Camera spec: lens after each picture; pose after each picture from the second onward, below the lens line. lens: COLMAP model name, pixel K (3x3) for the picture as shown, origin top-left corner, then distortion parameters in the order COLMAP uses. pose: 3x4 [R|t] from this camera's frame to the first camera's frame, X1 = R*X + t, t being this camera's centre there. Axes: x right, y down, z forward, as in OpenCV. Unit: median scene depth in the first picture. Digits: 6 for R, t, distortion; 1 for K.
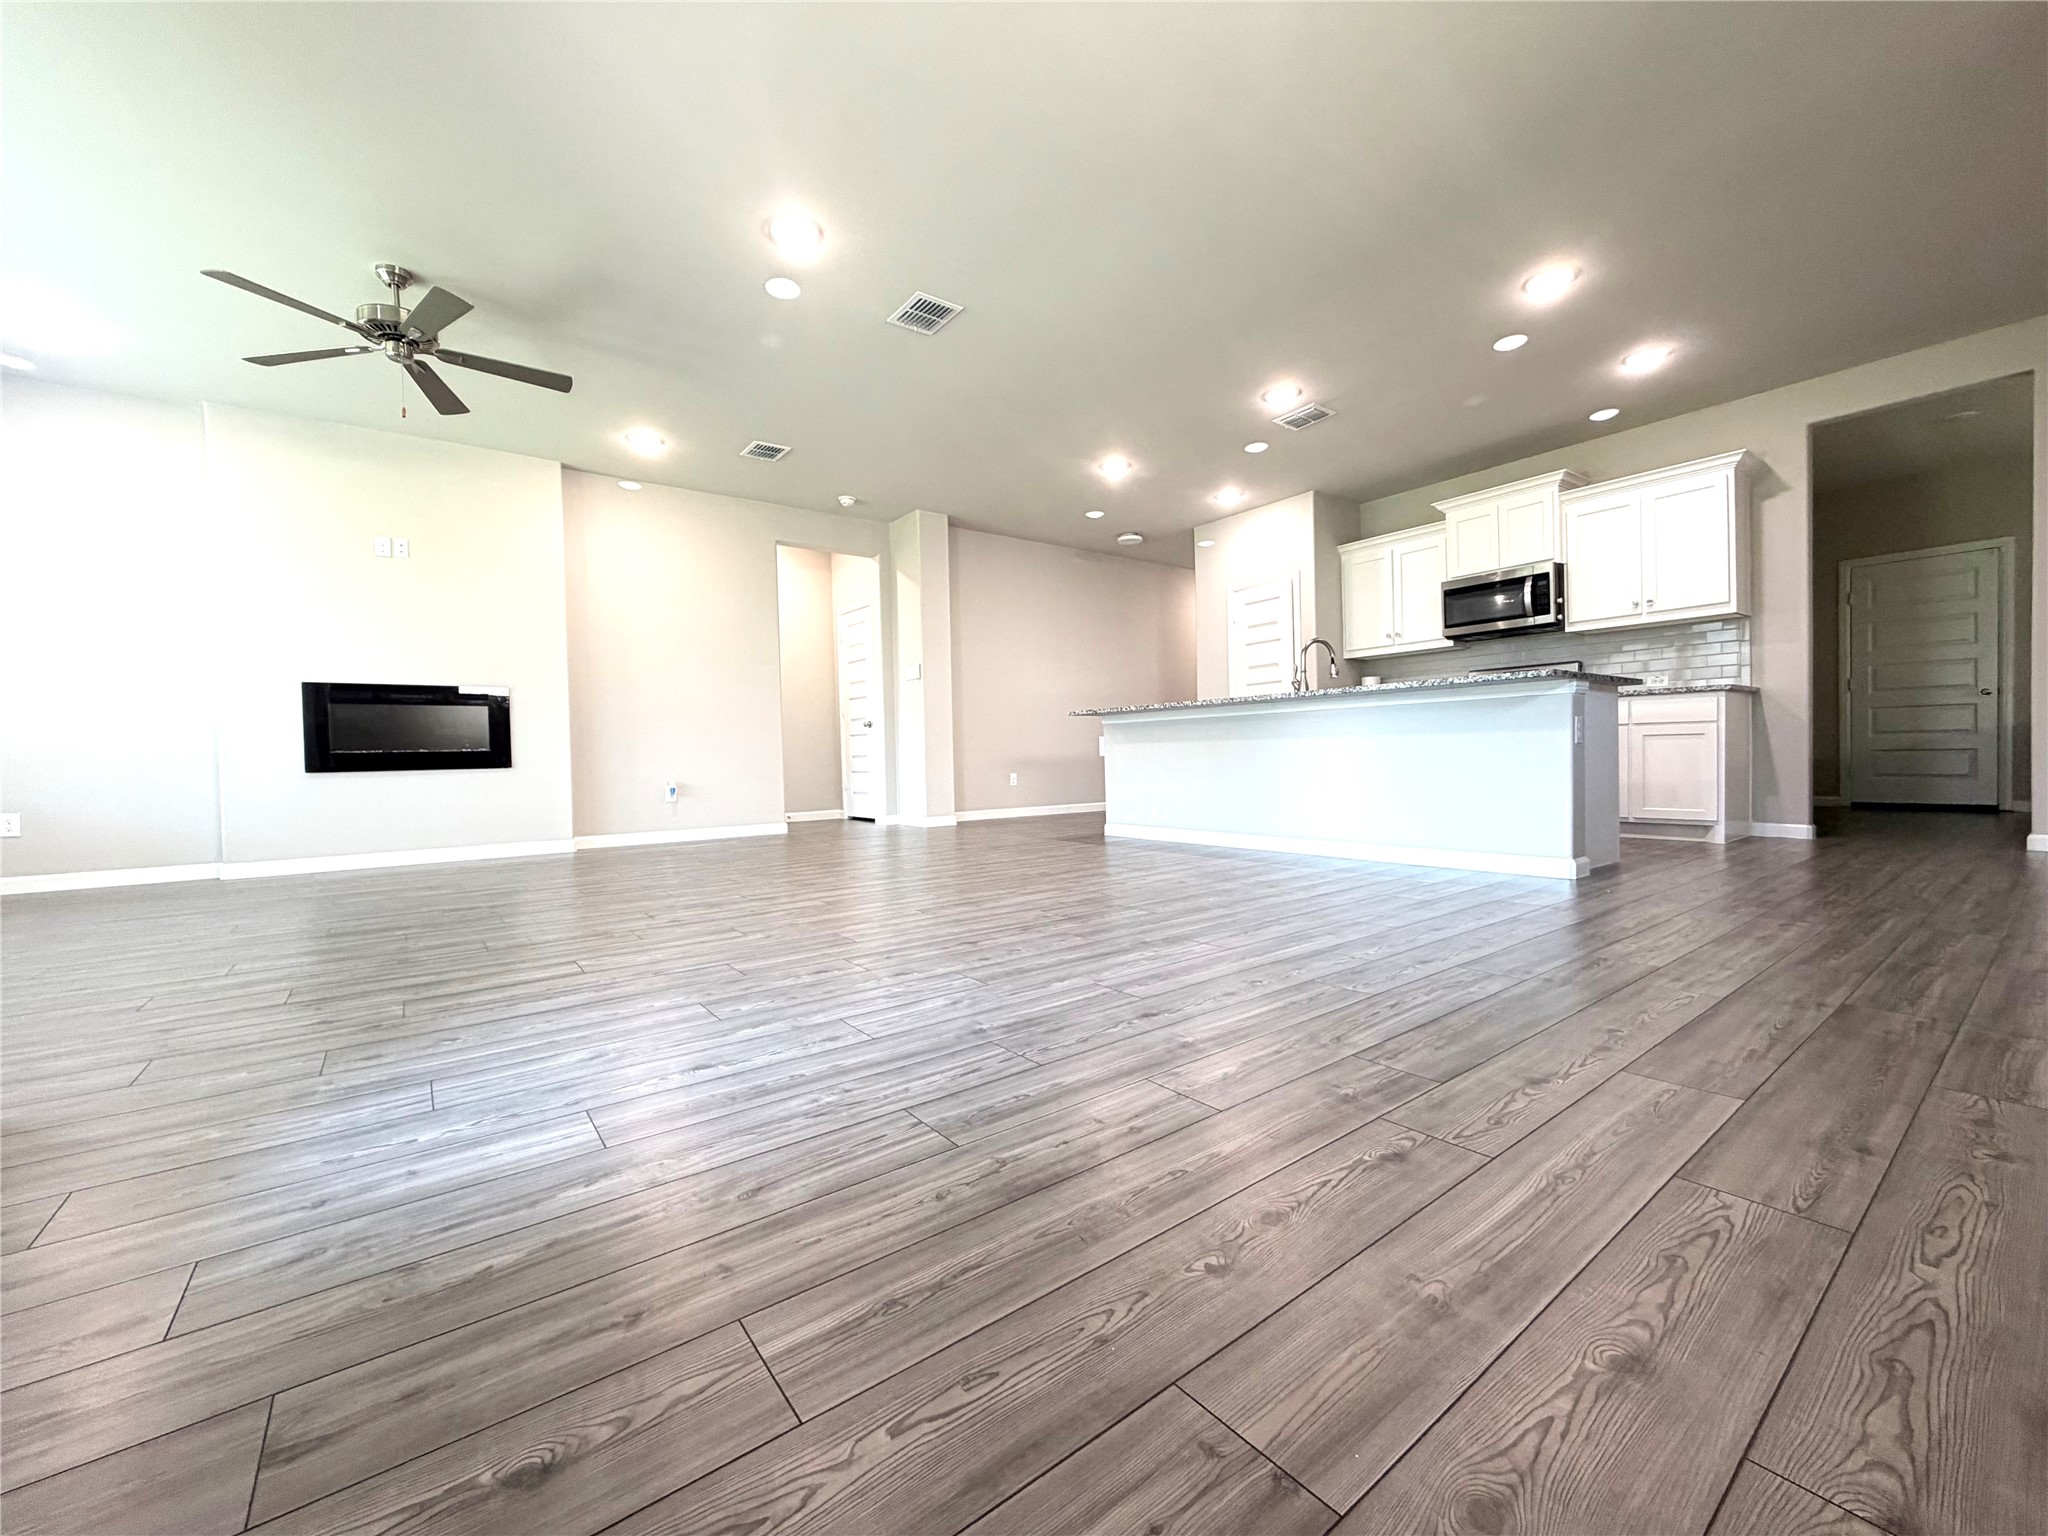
lens RADIAL K [[818.1, 0, 1020.8], [0, 818.1, 769.6], [0, 0, 1]] dist [-0.000115, 0.000296]
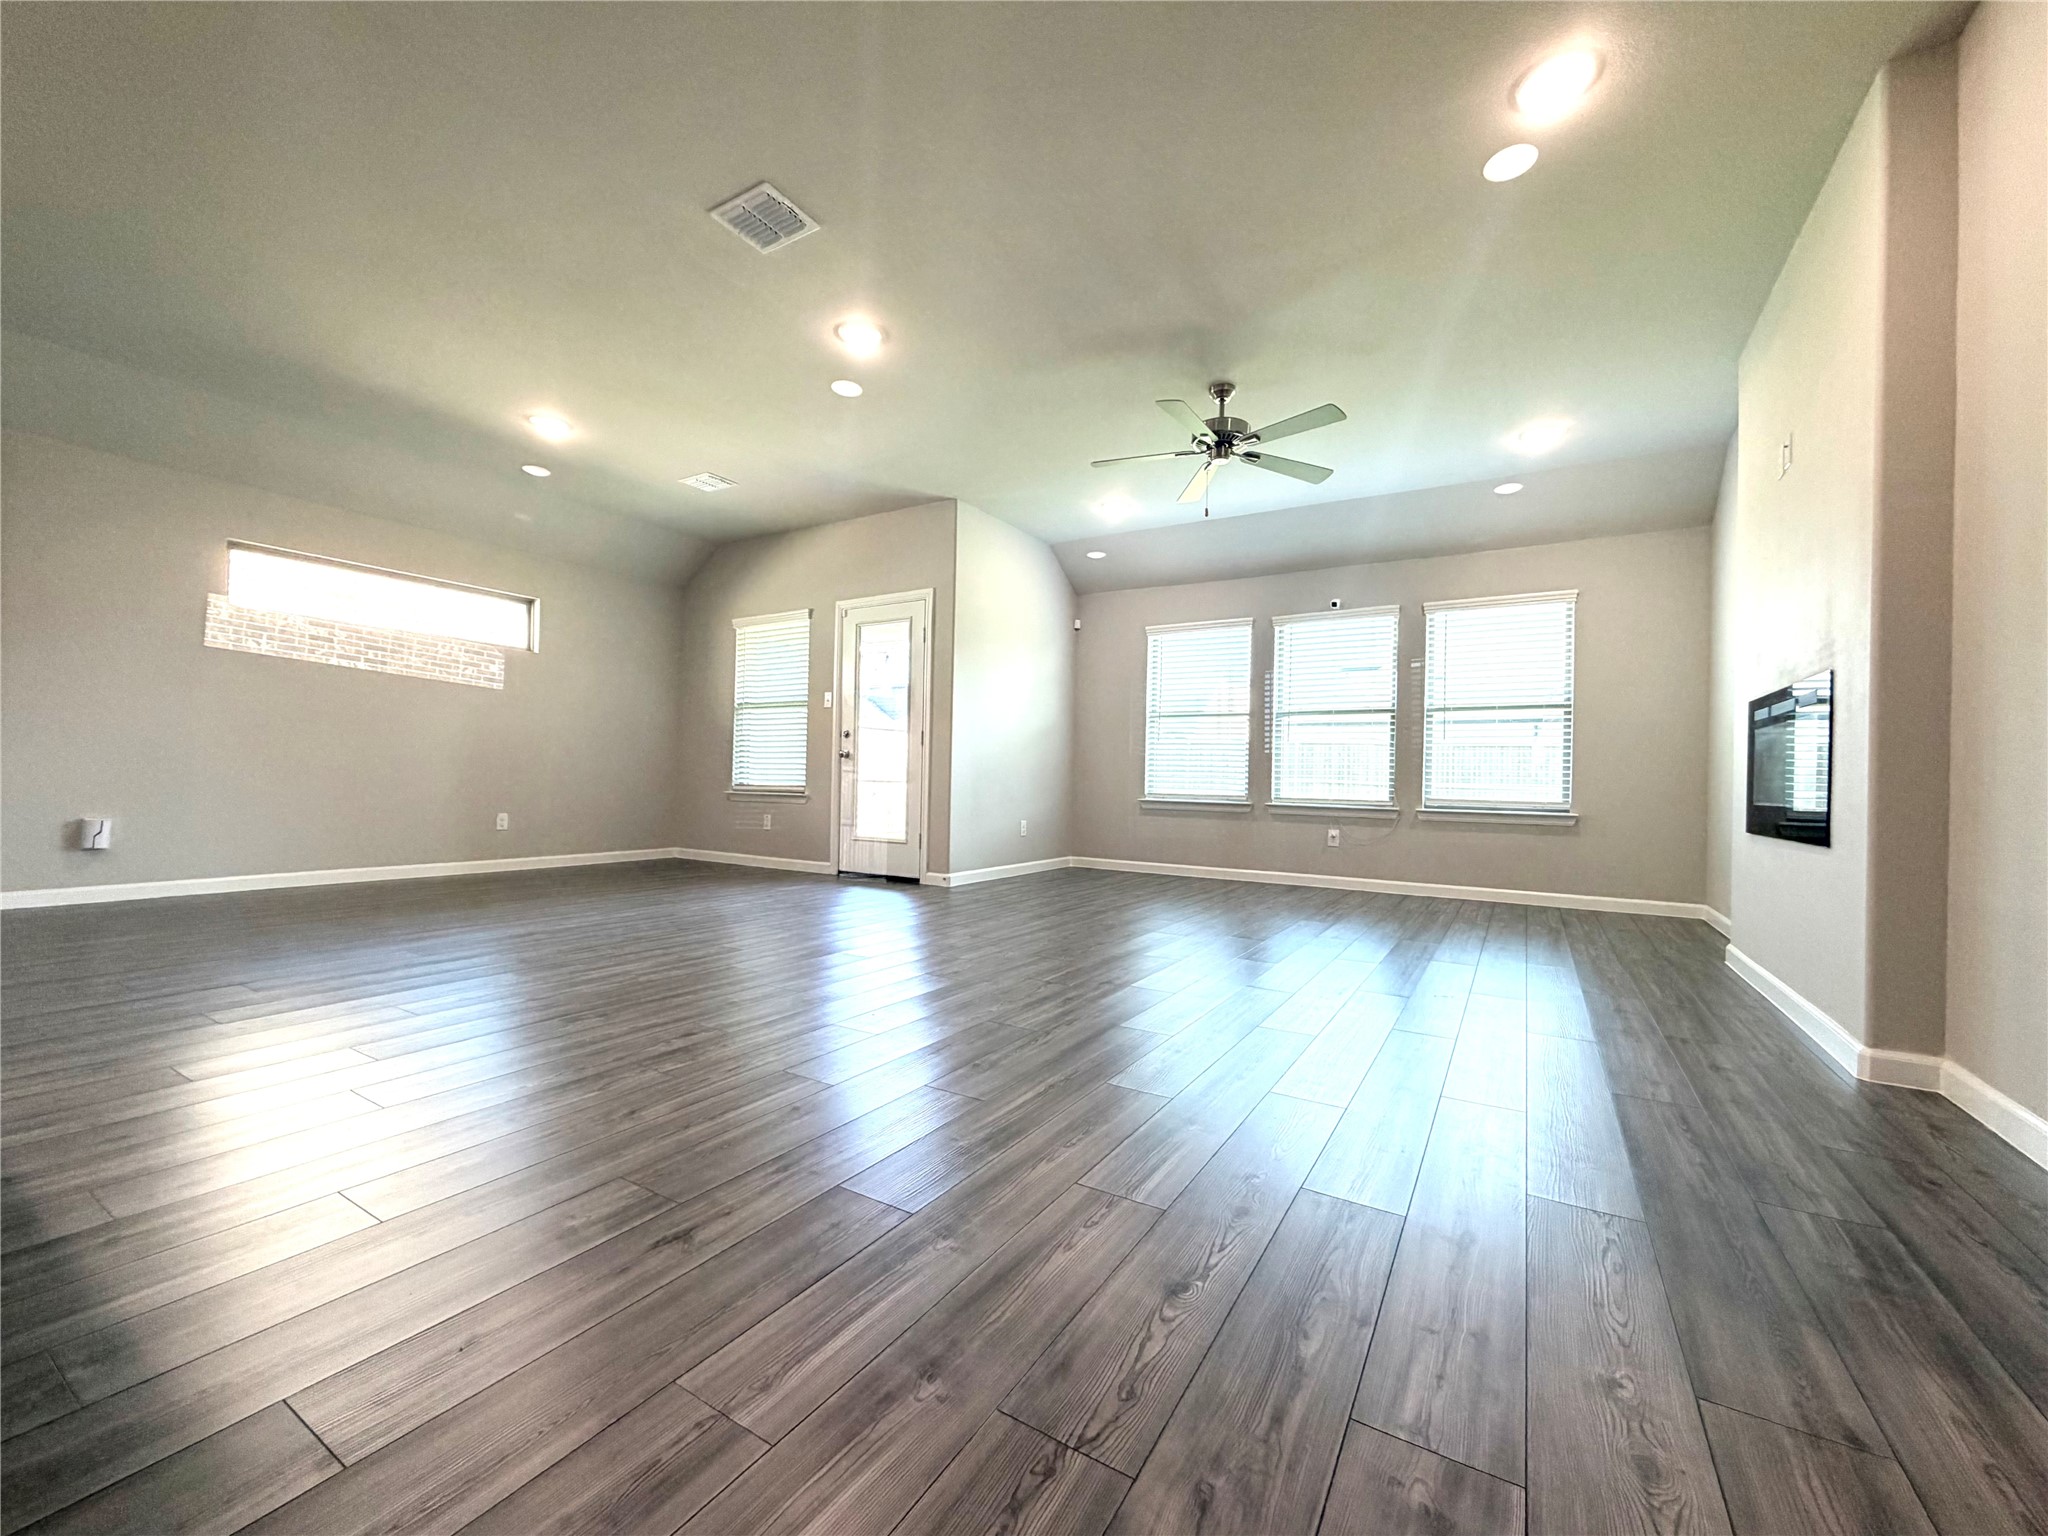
lens RADIAL K [[818.1, 0, 1023.1], [0, 818.1, 772.6], [0, 0, 1]] dist [-0.000115, 0.000296]
pose [[-0.931935, -0.000023, -0.362625, -0.046991], [-0.005950, 0.999866, 0.015229, -0.047142], [0.362577, 0.016350, -0.931811, 1.260285]]
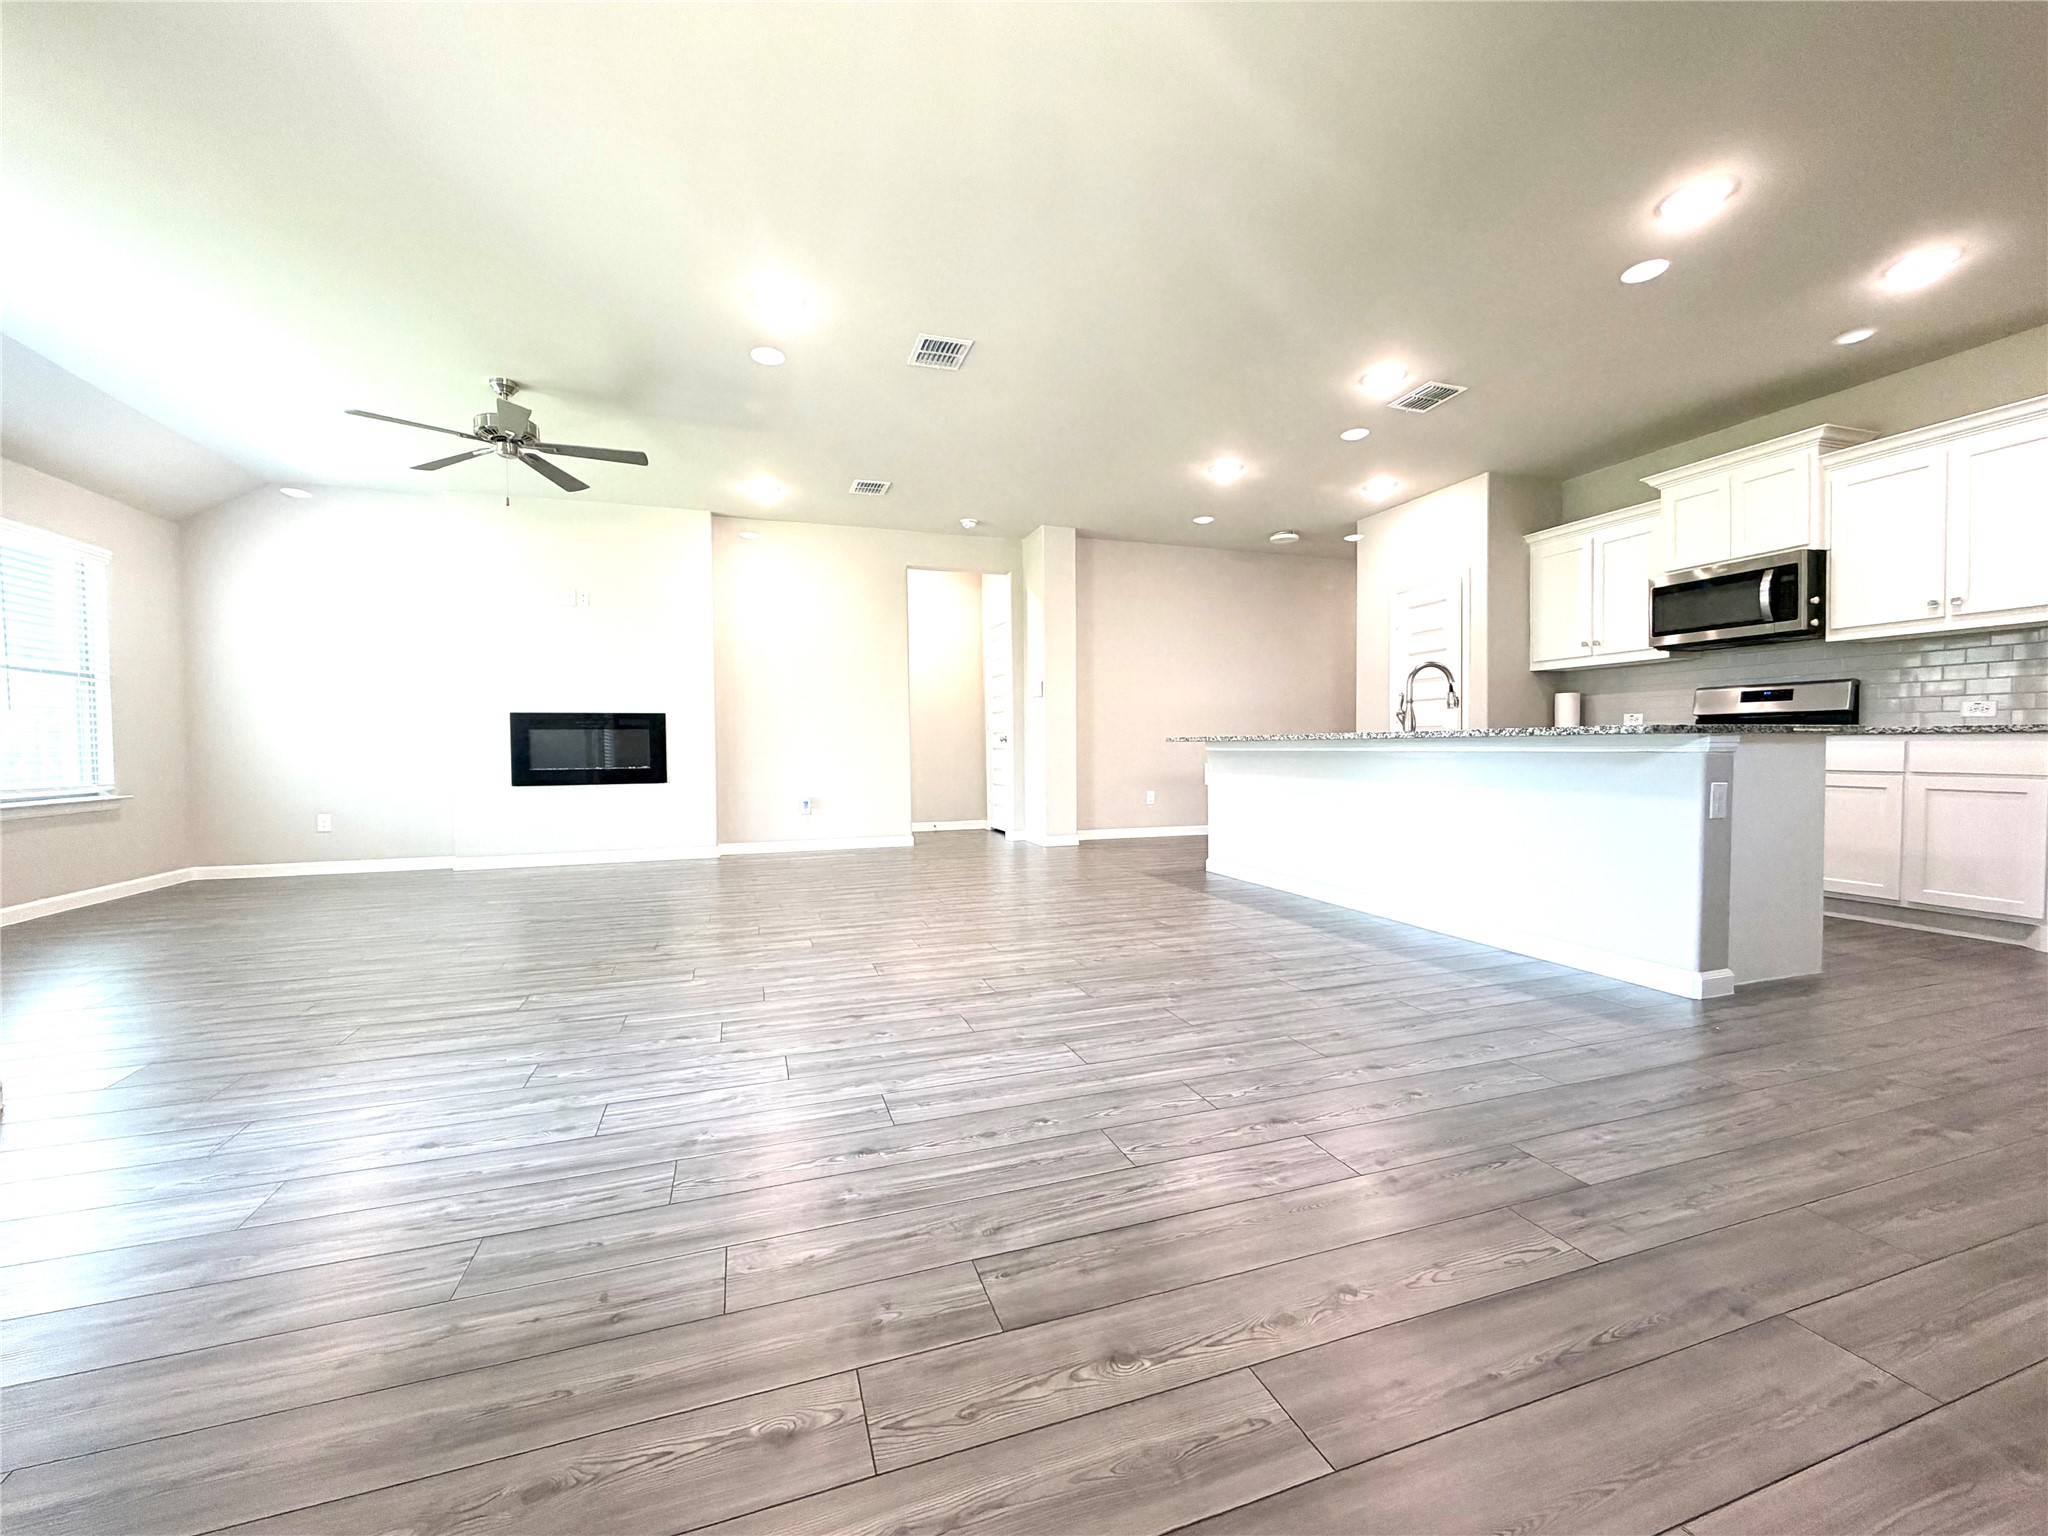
lens RADIAL K [[818.1, 0, 1019.7], [0, 818.1, 770.5], [0, 0, 1]] dist [-0.000115, 0.000296]
pose [[0.949867, 0.024827, -0.311667, 0.207546], [-0.019179, 0.999592, 0.021173, -0.053609], [0.312066, -0.014134, 0.949955, 0.061527]]
